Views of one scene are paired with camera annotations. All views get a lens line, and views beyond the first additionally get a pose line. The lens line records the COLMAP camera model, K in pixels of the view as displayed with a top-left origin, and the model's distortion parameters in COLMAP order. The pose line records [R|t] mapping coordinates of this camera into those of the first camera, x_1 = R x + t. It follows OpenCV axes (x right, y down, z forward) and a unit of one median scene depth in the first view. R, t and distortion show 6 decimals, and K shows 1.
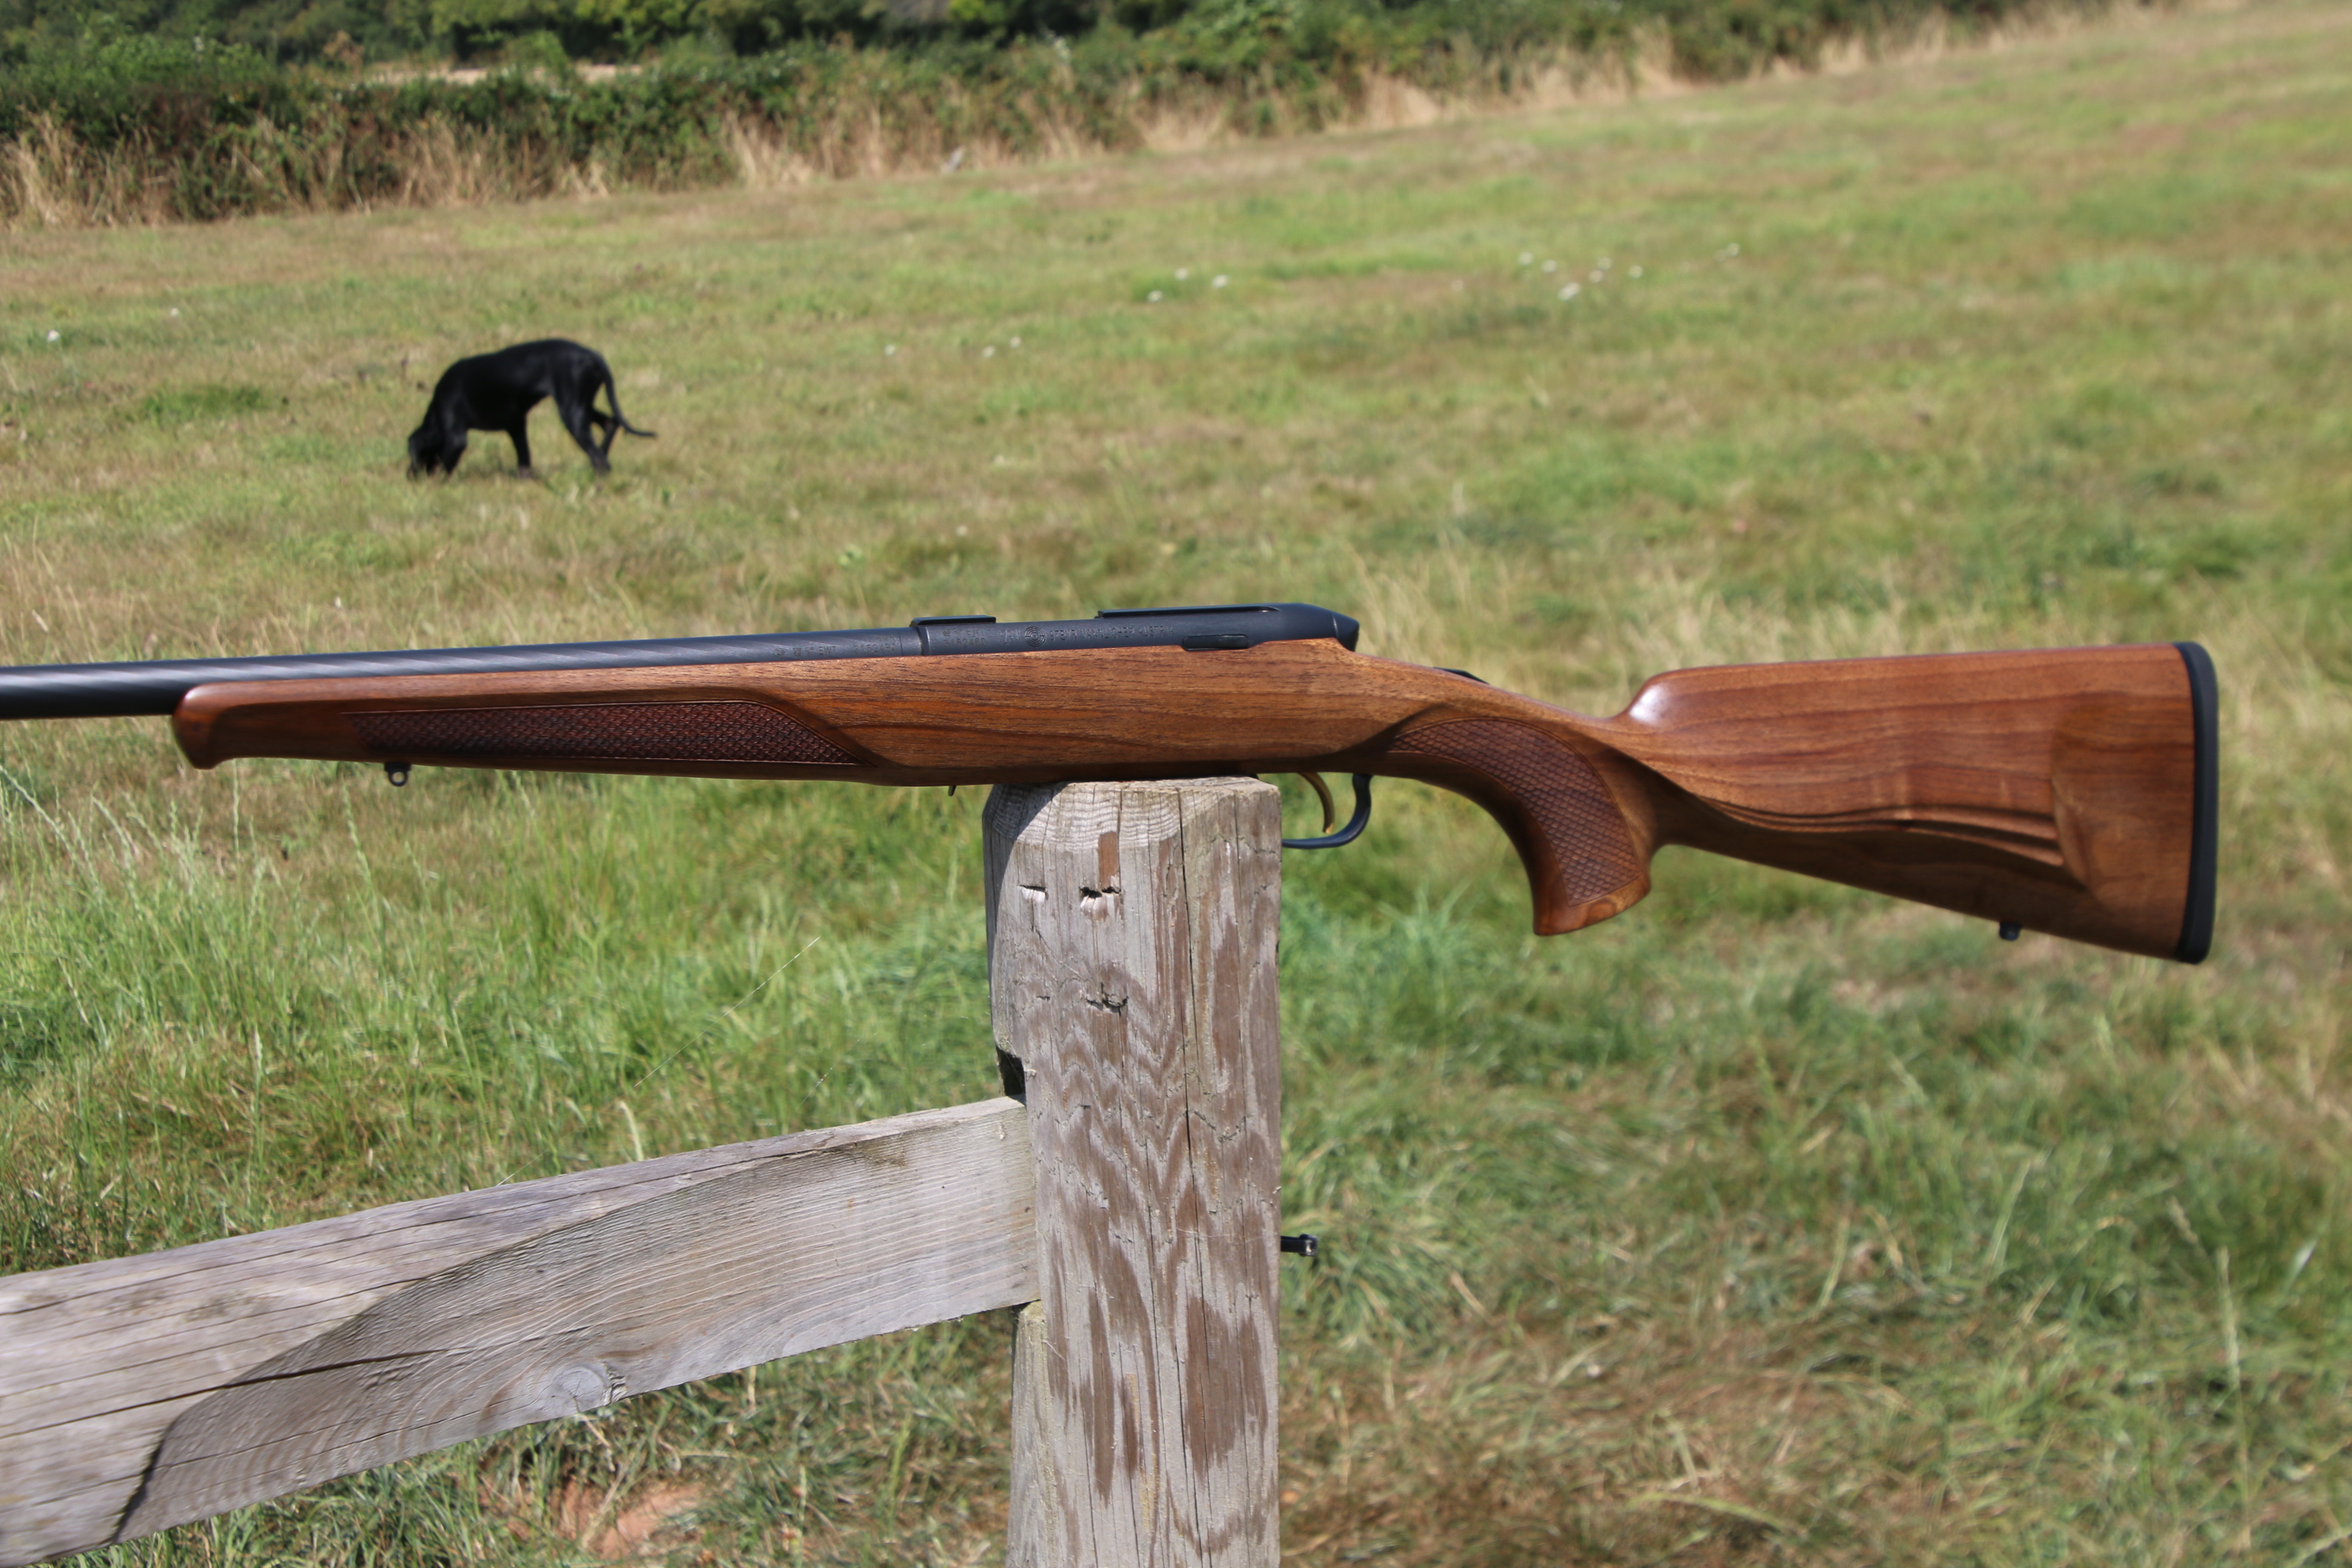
lens RADIAL K [[3894.4, 0, 1296.4], [0, 3894.4, 904.6], [0, 0, 1]] dist [0.331086, 0.000000]
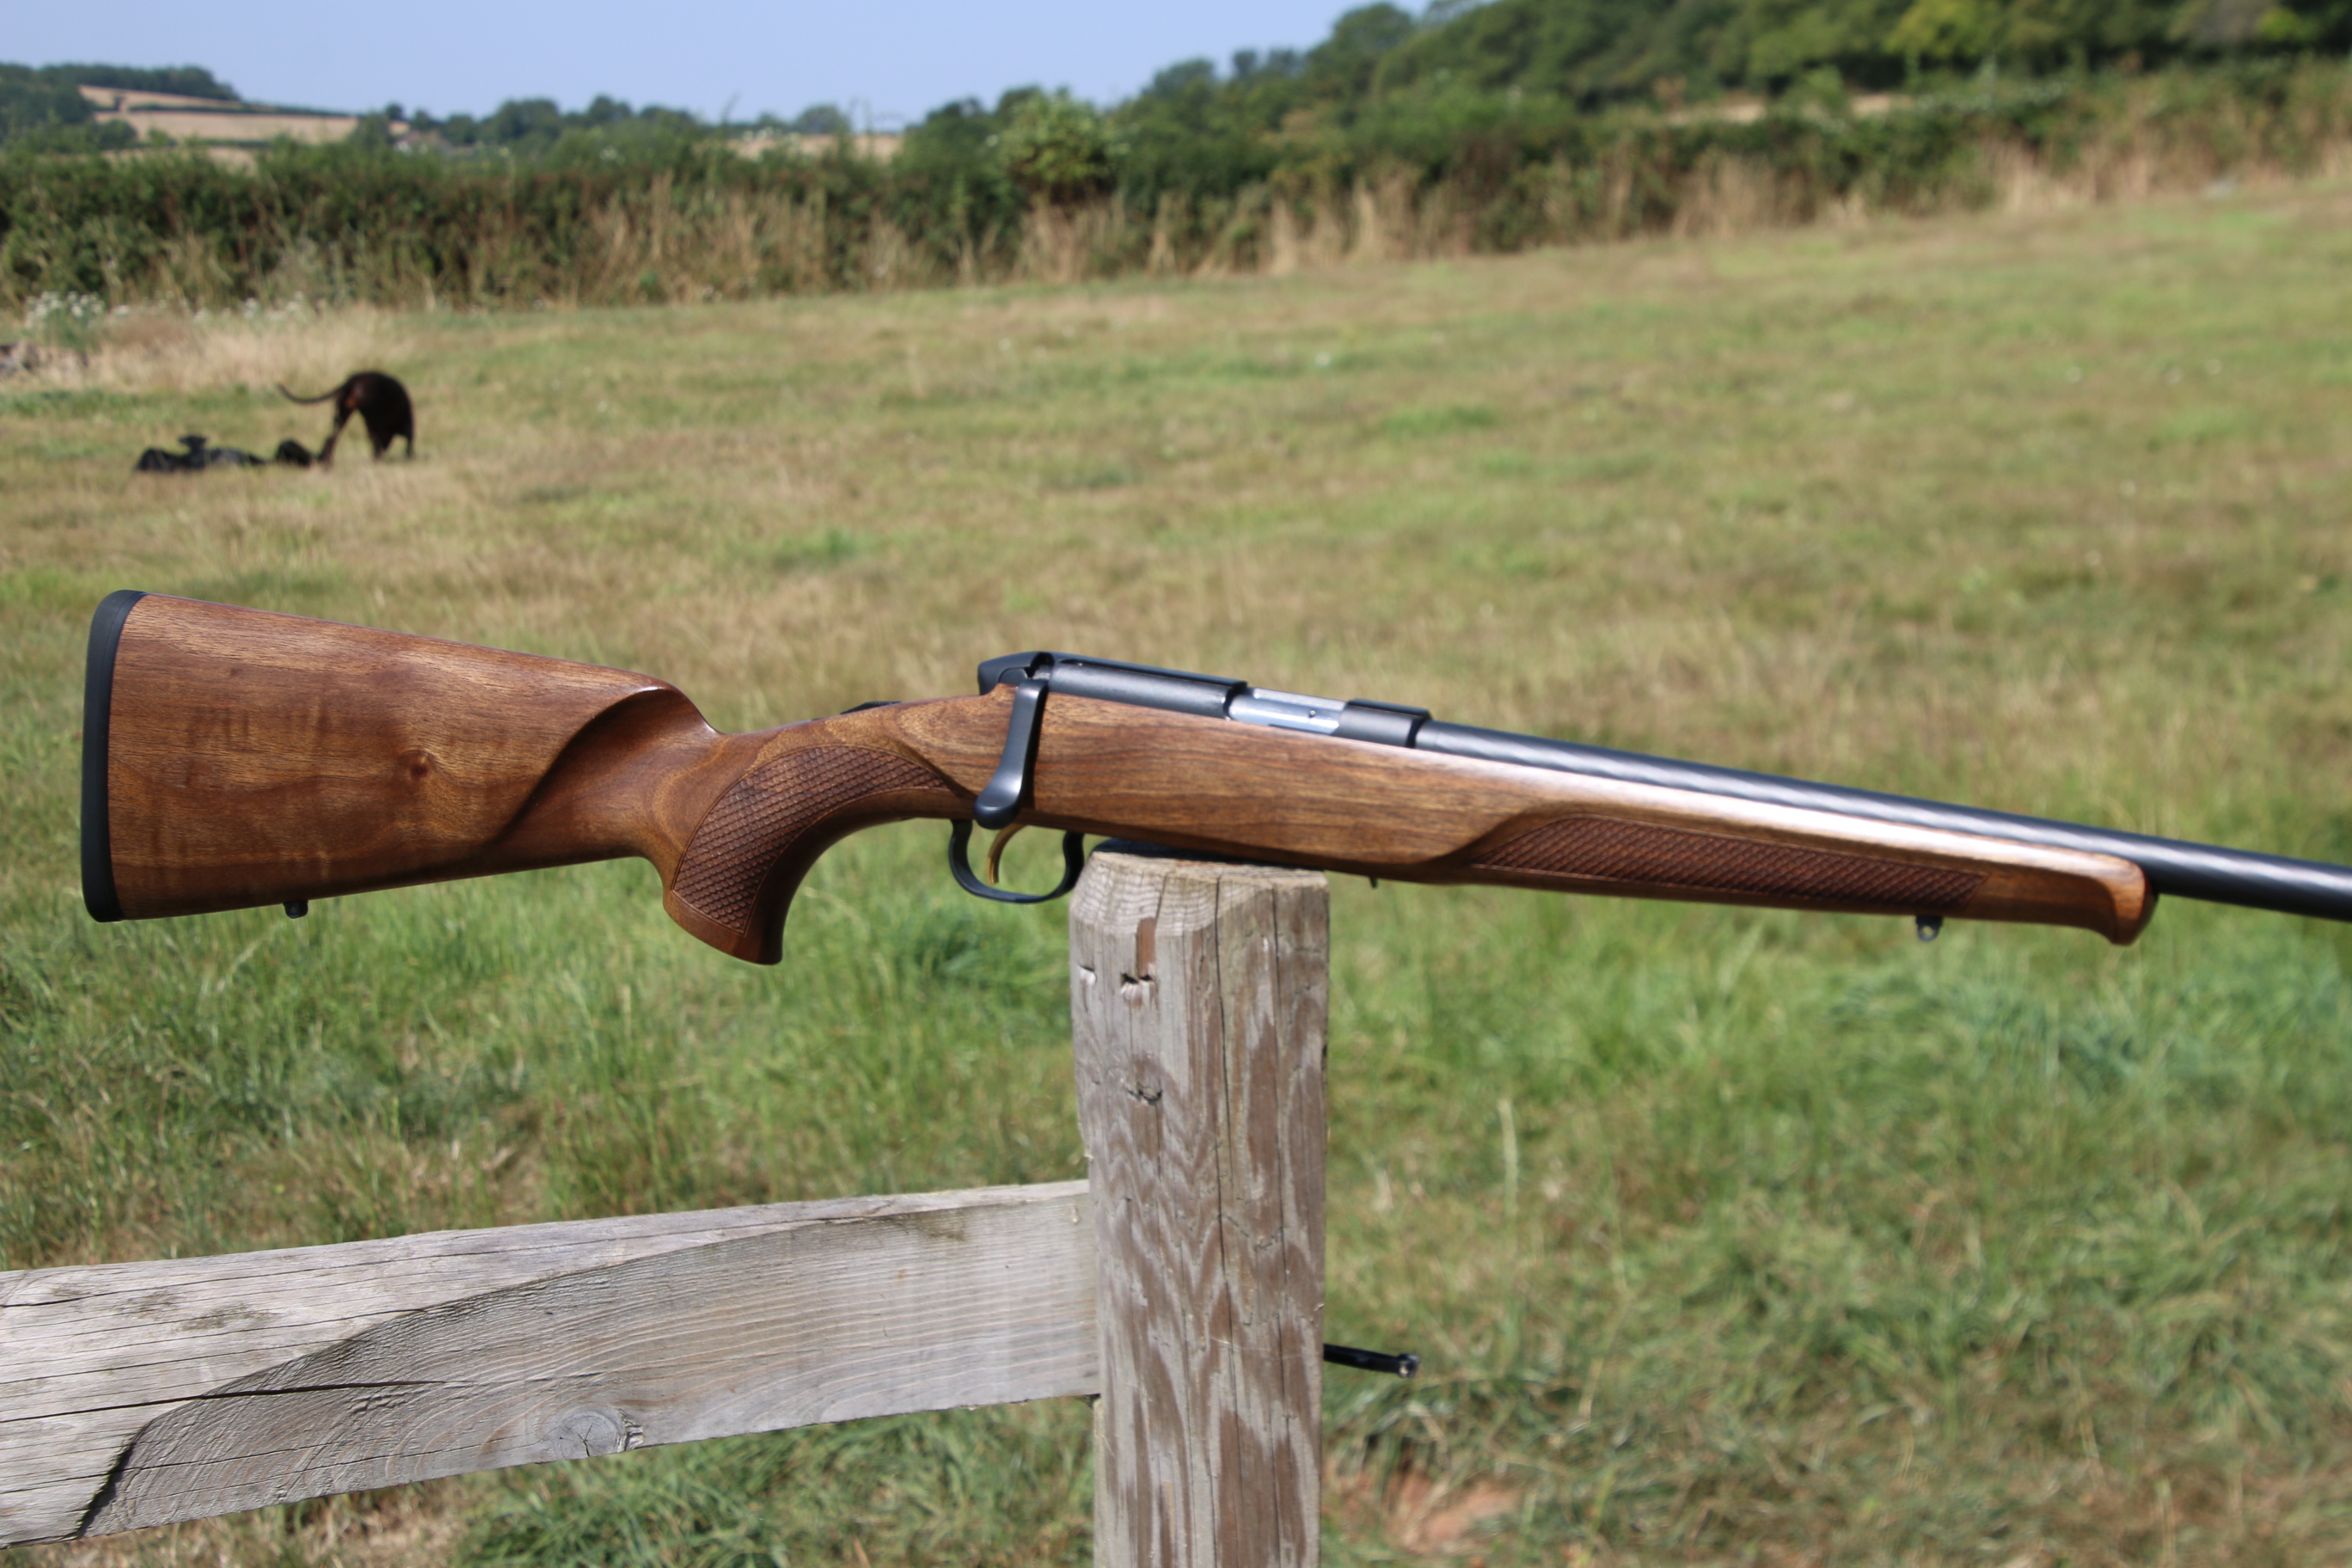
lens RADIAL K [[3769.2, 0, 1293.7], [0, 3769.2, 887.0], [0, 0, 1]] dist [0.285053, 0.000000]
pose [[0.943189, 0.071754, -0.324415, 0.280848], [-0.073006, 0.997297, 0.008329, -0.035756], [0.324136, 0.015828, 0.945878, 0.130224]]
